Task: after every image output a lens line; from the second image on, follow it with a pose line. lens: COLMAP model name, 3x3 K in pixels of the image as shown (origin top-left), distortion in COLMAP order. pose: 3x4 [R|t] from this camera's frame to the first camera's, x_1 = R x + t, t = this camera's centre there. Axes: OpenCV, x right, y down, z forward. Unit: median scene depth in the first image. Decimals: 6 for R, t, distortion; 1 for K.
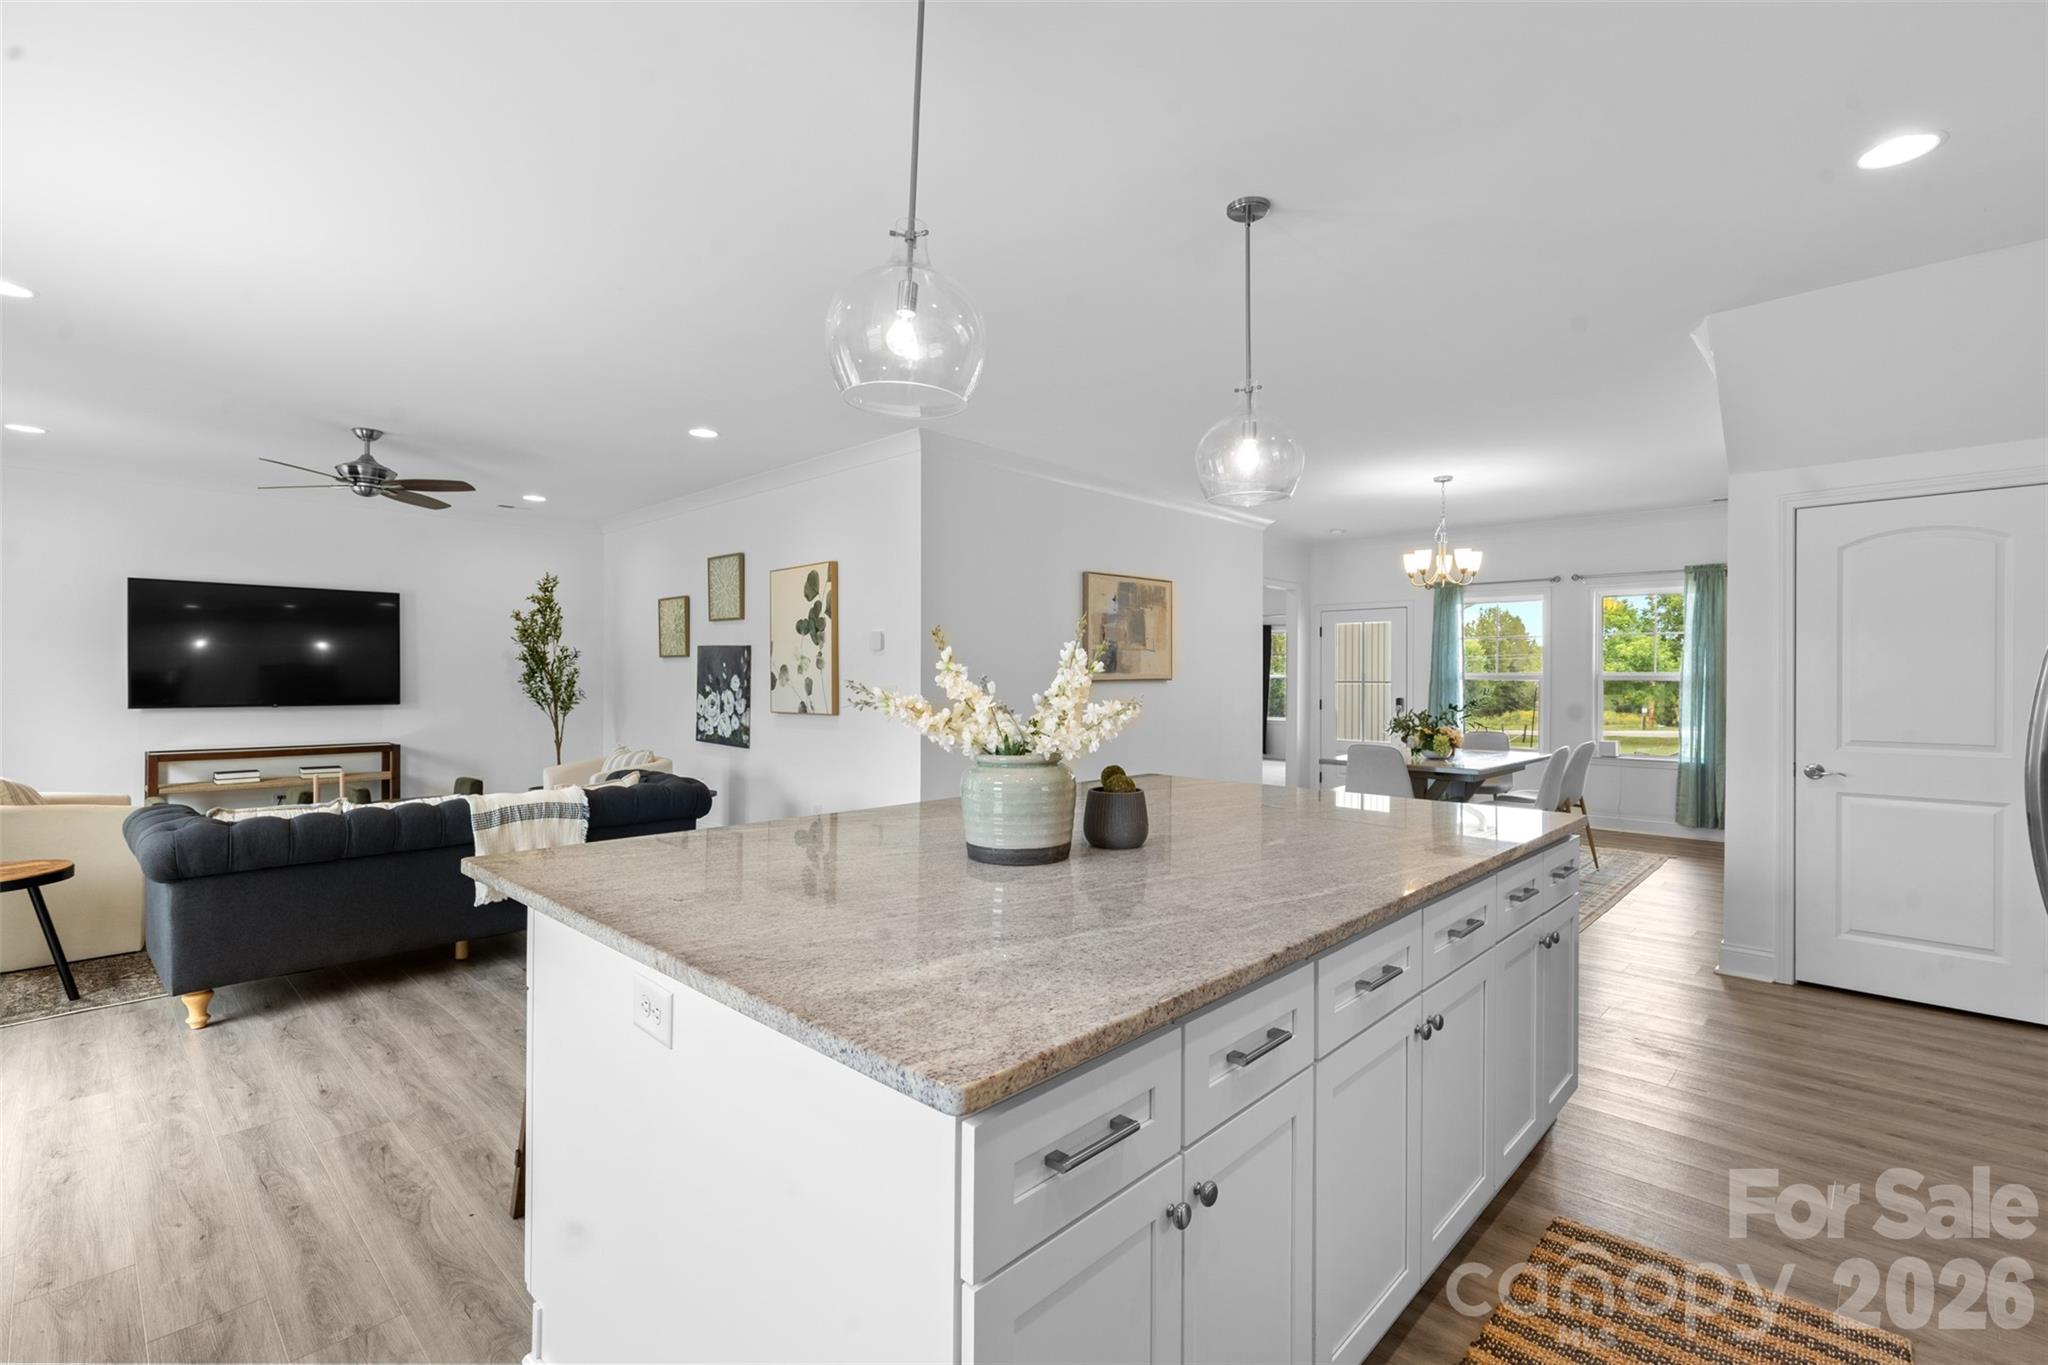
lens RADIAL K [[918.1, 0, 1024.0], [0, 918.1, 682.5], [0, 0, 1]] dist [0.003490, 0.000475]
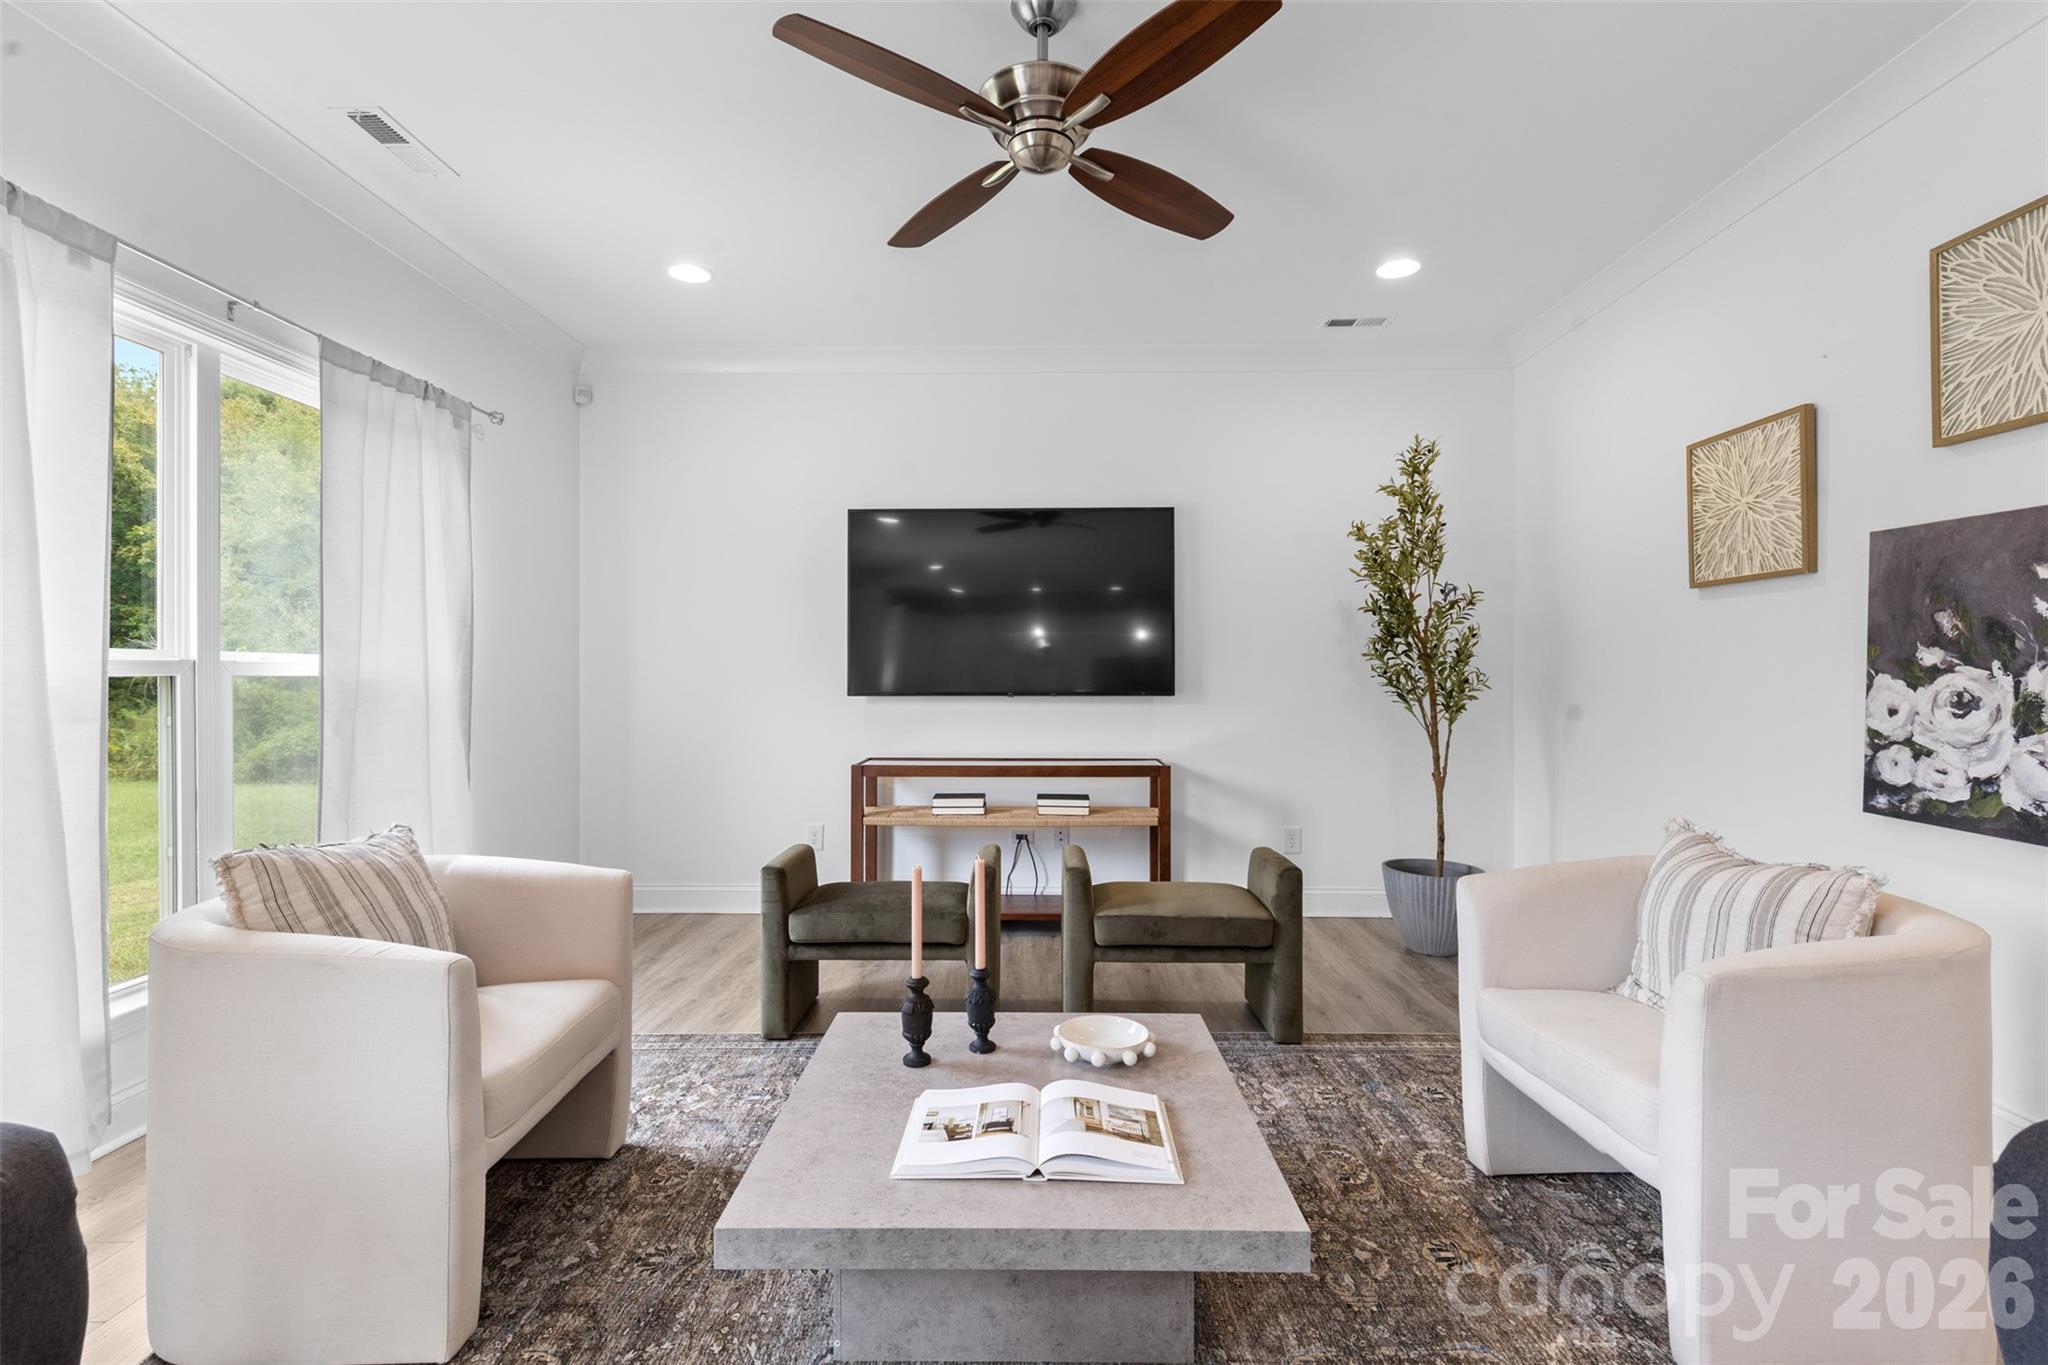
lens RADIAL K [[918.1, 0, 1024.0], [0, 918.1, 682.5], [0, 0, 1]] dist [0.003490, 0.000475]
pose [[0.679056, -0.000451, -0.734087, -0.329451], [0.002157, 0.999997, 0.001381, 0.014896], [0.734084, -0.002521, 0.679054, 0.558116]]
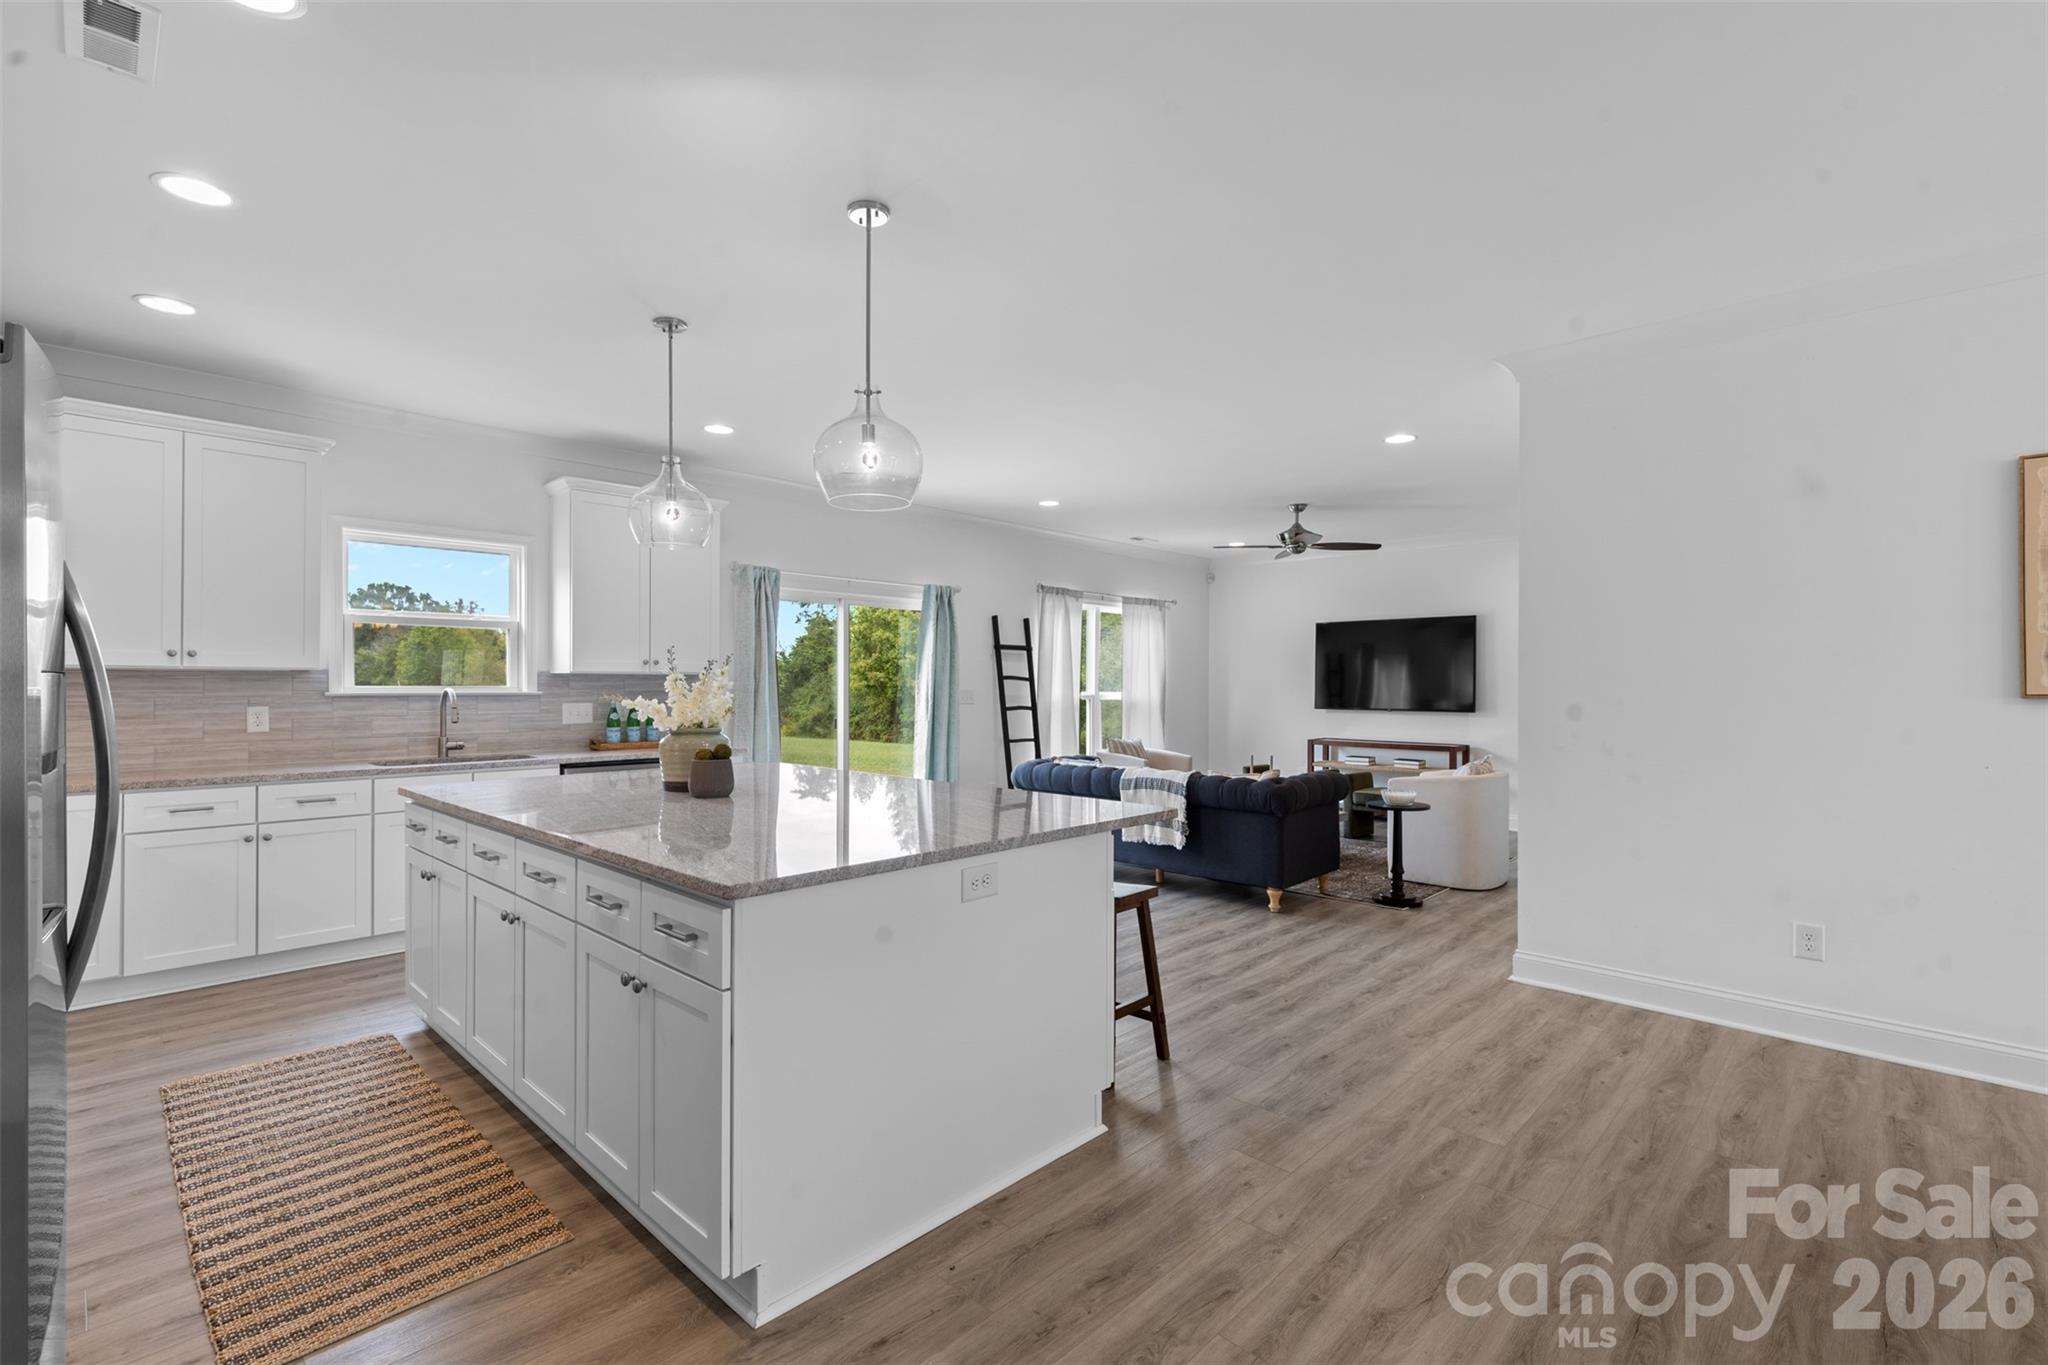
lens RADIAL K [[942.1, 0, 982.9], [0, 942.1, 690.9], [0, 0, 1]] dist [0.001794, 0.000259]
pose [[-0.043091, 0.001485, -0.999070, 0.523997], [-0.010825, 0.999940, 0.001953, -0.000059], [0.999012, 0.010899, -0.043073, 0.465820]]
